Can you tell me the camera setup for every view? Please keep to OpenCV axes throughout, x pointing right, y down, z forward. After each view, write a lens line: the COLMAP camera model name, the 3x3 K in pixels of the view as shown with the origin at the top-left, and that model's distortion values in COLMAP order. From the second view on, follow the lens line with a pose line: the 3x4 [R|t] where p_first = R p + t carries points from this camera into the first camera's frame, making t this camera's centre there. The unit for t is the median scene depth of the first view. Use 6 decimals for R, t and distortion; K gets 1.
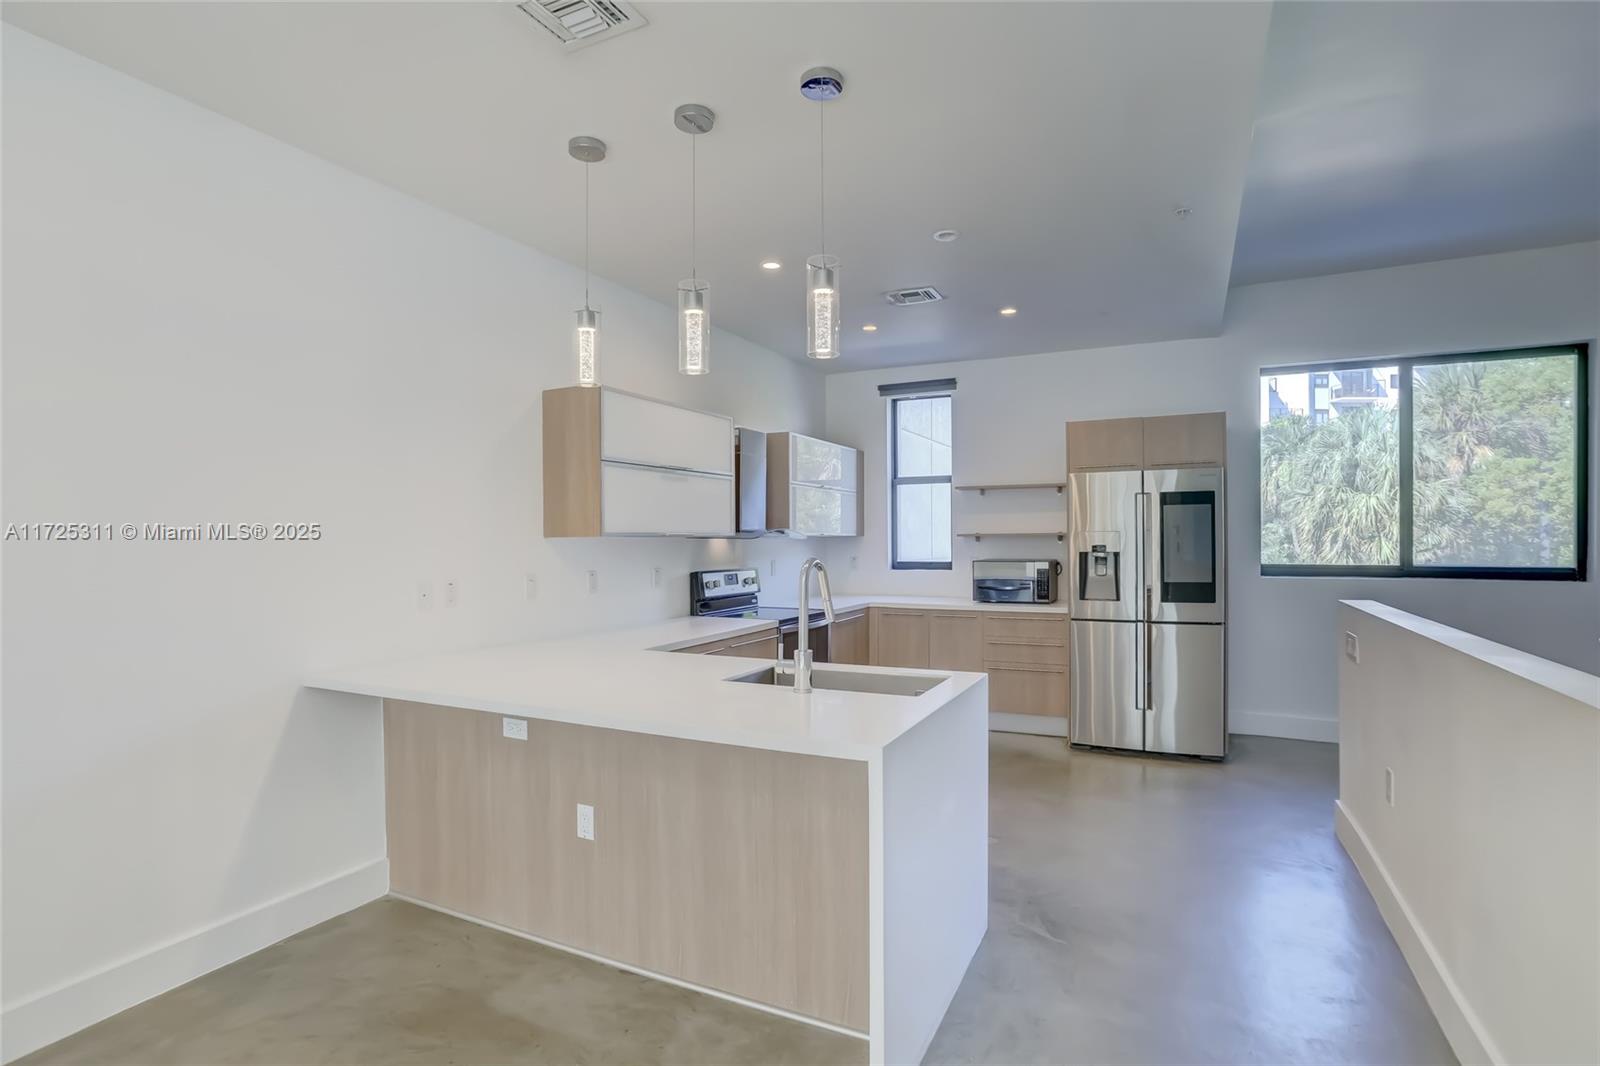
lens RADIAL K [[778.8, 0, 809.8], [0, 778.8, 540.2], [0, 0, 1]] dist [-0.004348, -0.000173]
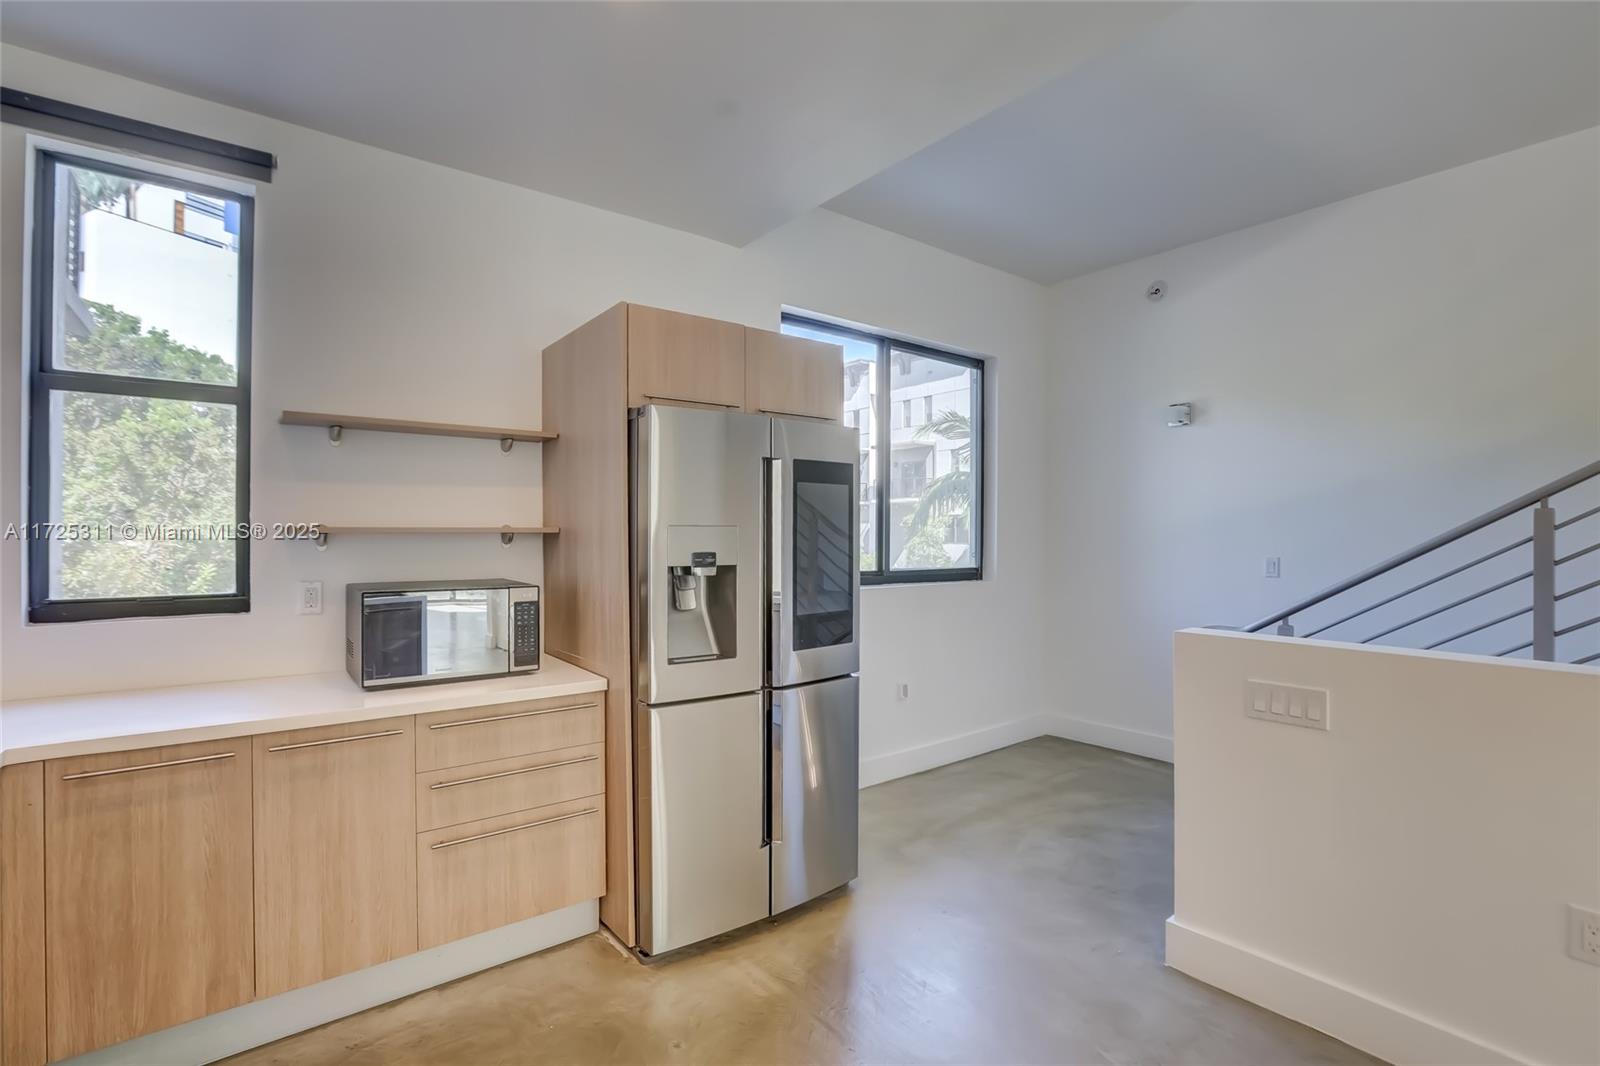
lens RADIAL K [[755.5, 0, 803.0], [0, 755.5, 527.4], [0, 0, 1]] dist [-0.019622, 0.001255]
pose [[0.457226, 0.013798, 0.889244, -0.035689], [-0.003047, 0.999898, -0.013948, -0.002844], [-0.889345, 0.003668, 0.457221, 0.564343]]
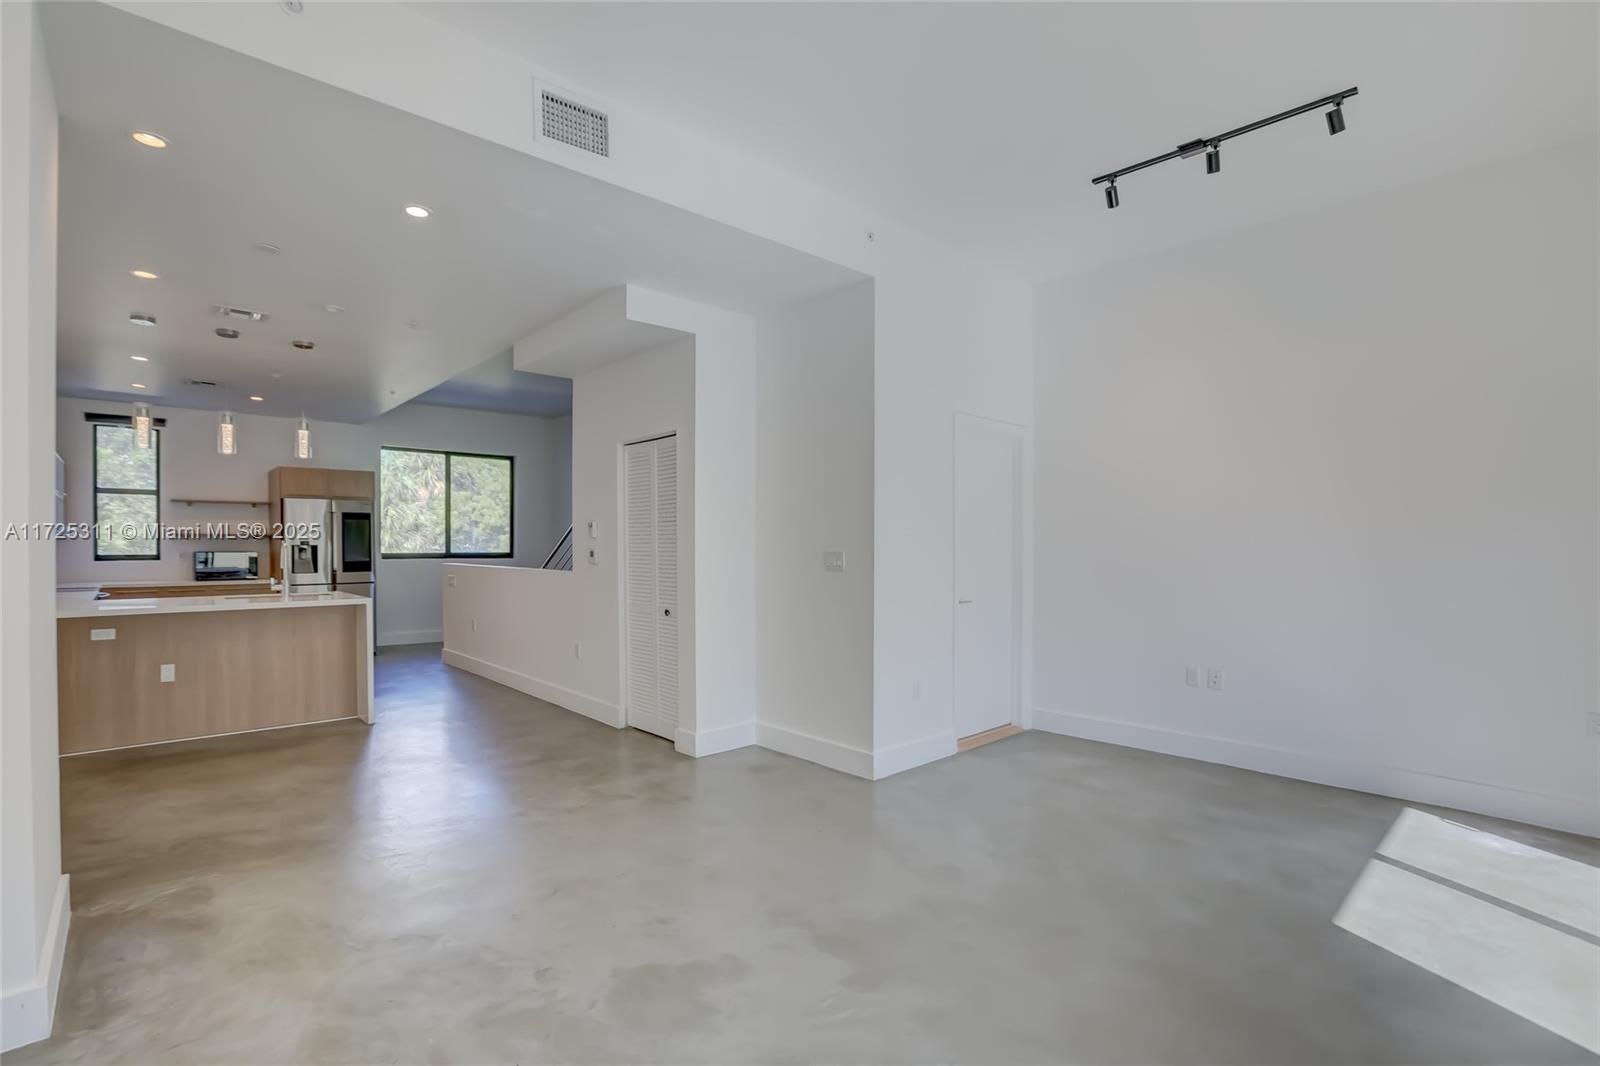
lens RADIAL K [[755.5, 0, 801.8], [0, 755.5, 548.2], [0, 0, 1]] dist [-0.019622, 0.001255]
pose [[0.373936, -0.000662, 0.927454, -0.598810], [0.001530, 0.999999, 0.000096, 0.018165], [-0.927453, 0.001383, 0.373936, -0.504334]]
